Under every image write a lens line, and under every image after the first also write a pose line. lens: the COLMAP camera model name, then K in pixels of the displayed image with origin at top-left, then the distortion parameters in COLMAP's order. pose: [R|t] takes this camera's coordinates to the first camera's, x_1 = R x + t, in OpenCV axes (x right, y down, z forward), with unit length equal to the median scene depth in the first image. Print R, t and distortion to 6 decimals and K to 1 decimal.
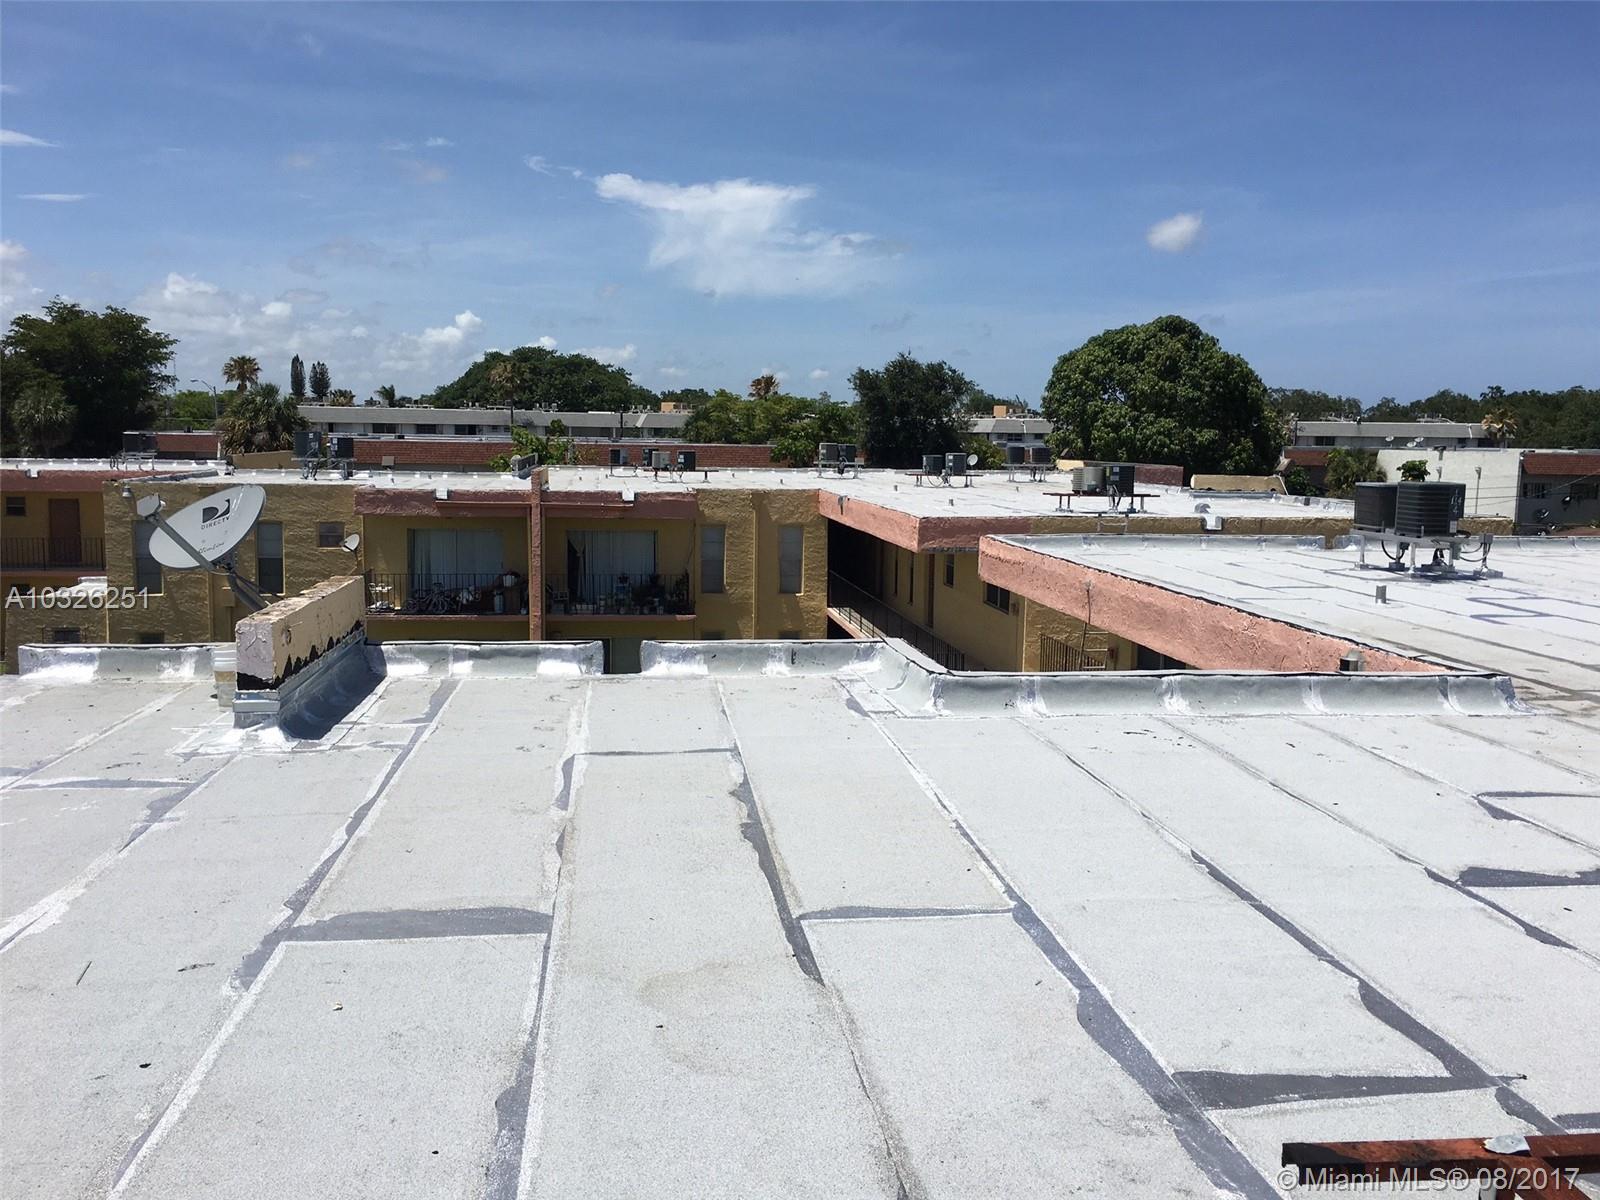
lens RADIAL K [[1406.3, 0, 801.1], [0, 1406.3, 540.9], [0, 0, 1]] dist [0.110411, -0.110541]
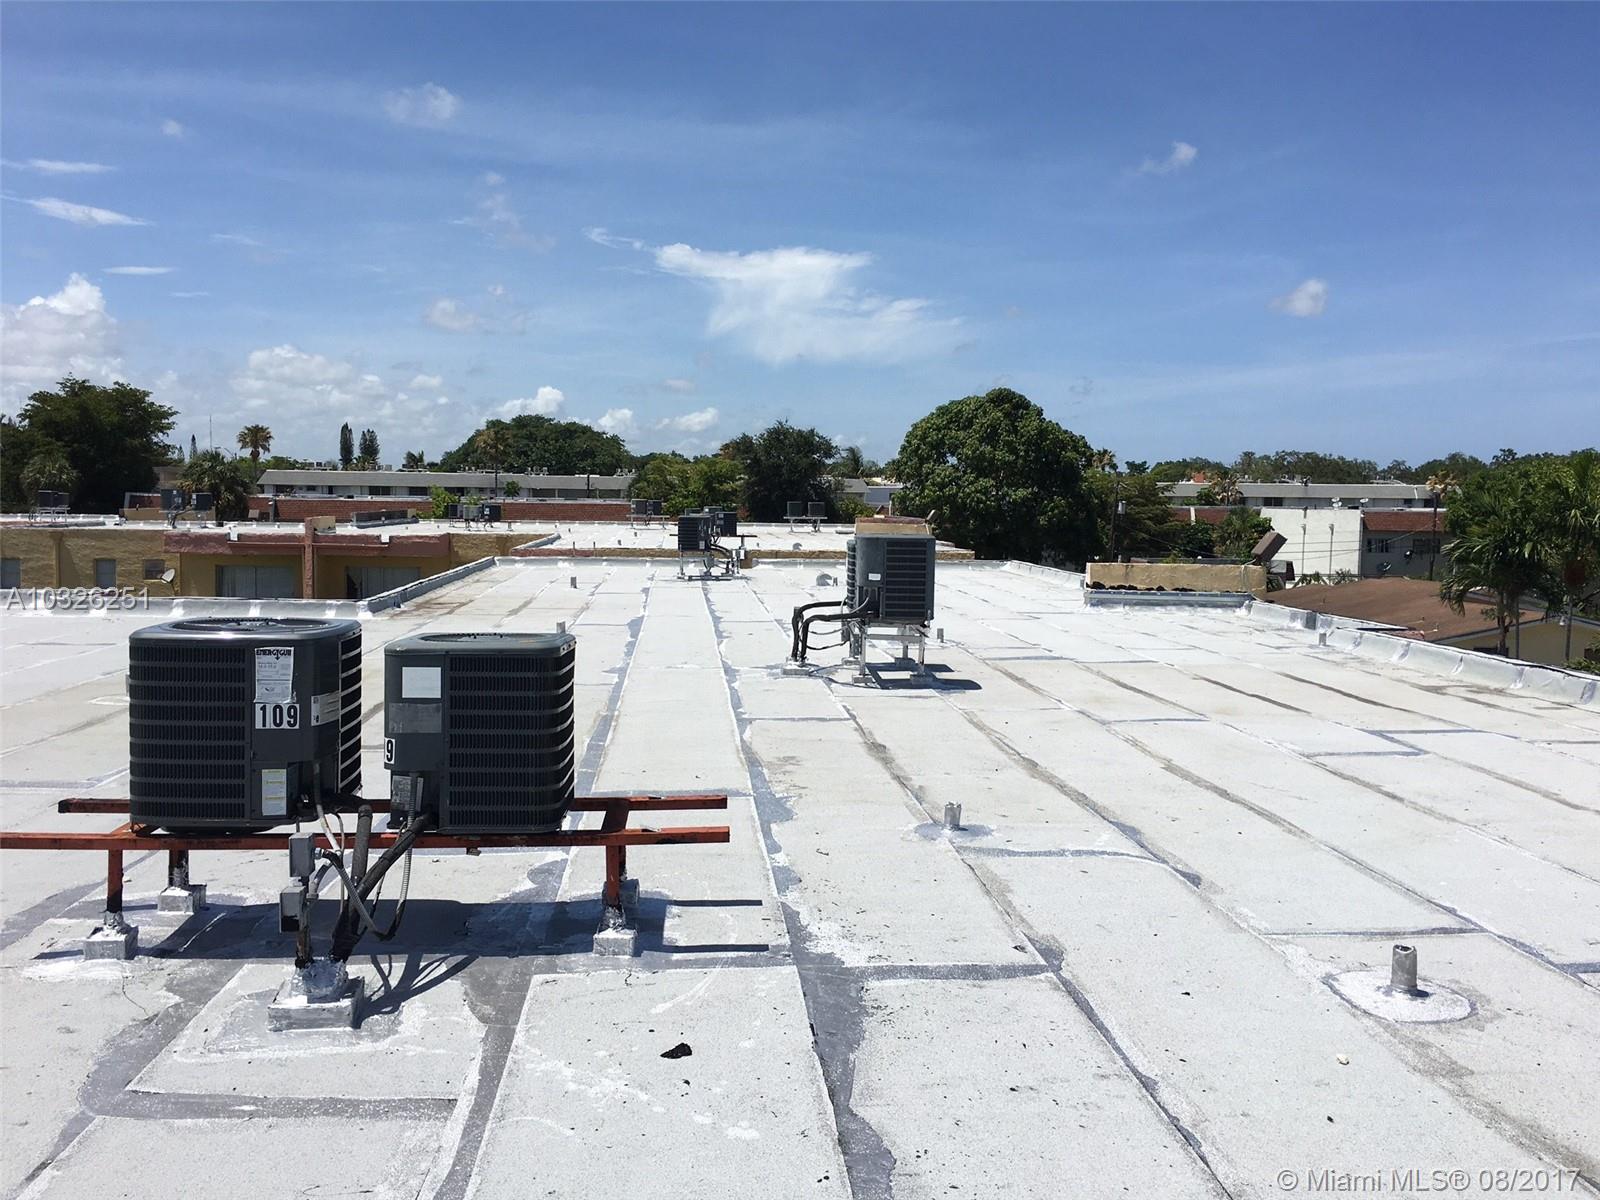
lens RADIAL K [[1385.6, 0, 800.0], [0, 1385.6, 600.0], [0, 0, 1]] dist [0.086181, -0.096789]
pose [[0.999097, 0.001238, -0.042464, 0.104133], [-0.001327, 0.999997, -0.002067, 0.008657], [0.042461, 0.002122, 0.999096, -0.077451]]
